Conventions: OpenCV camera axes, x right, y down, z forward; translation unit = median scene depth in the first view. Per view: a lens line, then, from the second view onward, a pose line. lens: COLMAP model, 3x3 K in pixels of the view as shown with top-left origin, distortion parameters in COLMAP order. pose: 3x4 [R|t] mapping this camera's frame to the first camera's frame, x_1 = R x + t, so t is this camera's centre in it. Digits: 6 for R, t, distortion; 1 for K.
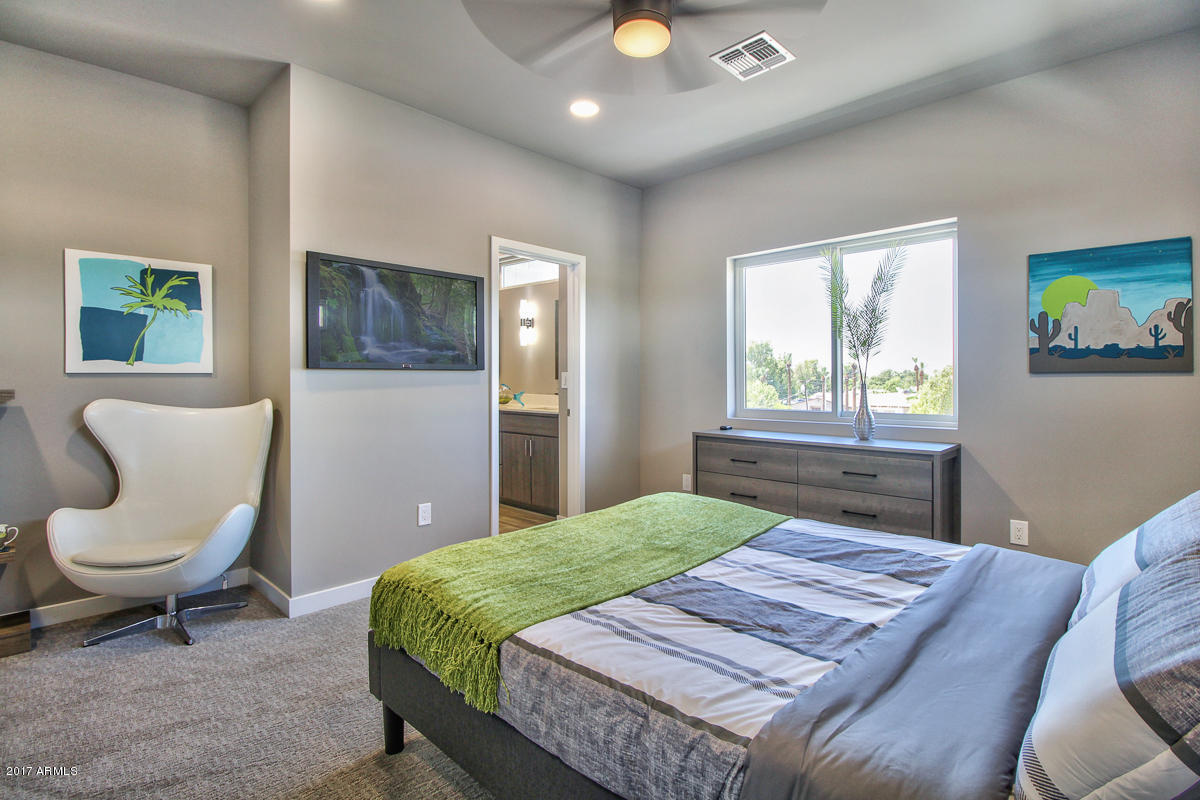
lens RADIAL K [[574.2, 0, 605.7], [0, 574.2, 371.2], [0, 0, 1]] dist [-0.004699, -0.001912]
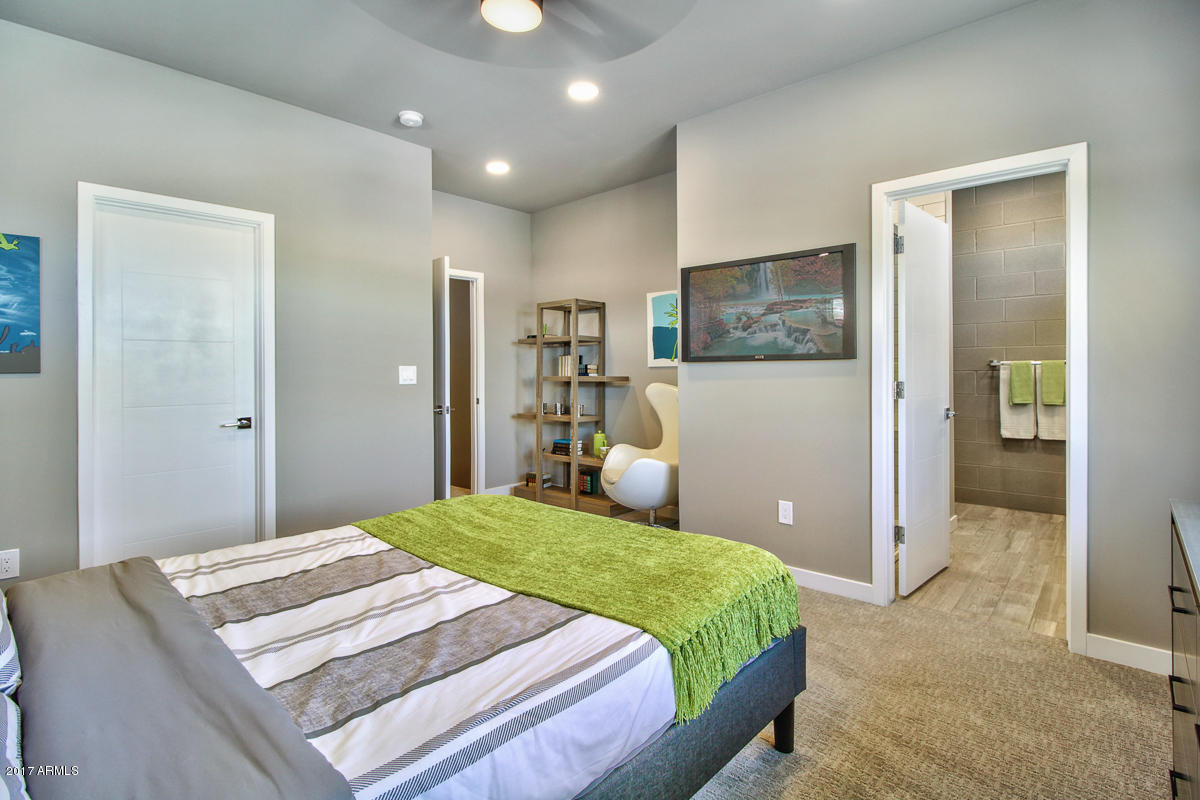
lens RADIAL K [[574.2, 0, 619.4], [0, 574.2, 371.5], [0, 0, 1]] dist [-0.004699, -0.001912]
pose [[0.042786, 0.002404, -0.999081, 0.560197], [0.017960, 0.999834, 0.003175, 0.007360], [0.998923, -0.018080, 0.042736, 0.626418]]
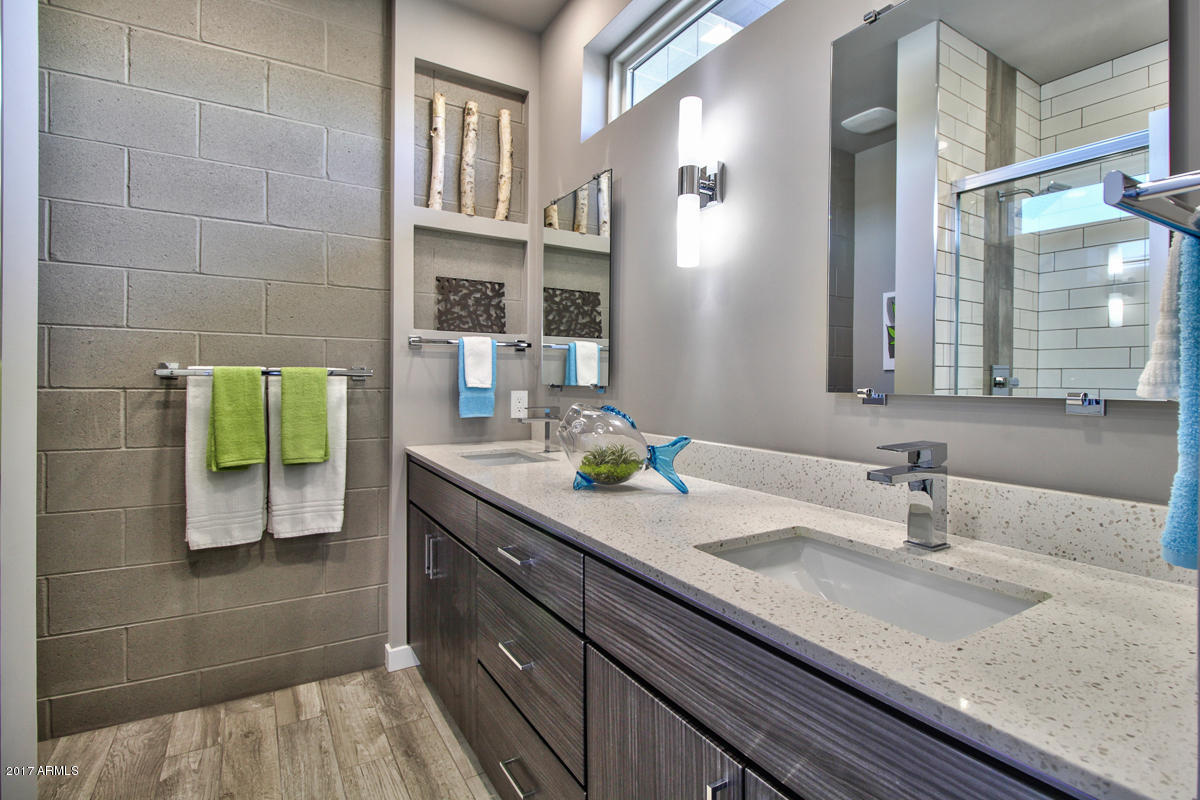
lens RADIAL K [[574.2, 0, 605.0], [0, 574.2, 391.7], [0, 0, 1]] dist [-0.004699, -0.001912]
pose [[0.963602, 0.011756, -0.267084, -0.166352], [-0.008987, 0.999892, 0.011588, 0.018344], [0.267191, -0.008766, 0.963604, 1.123110]]
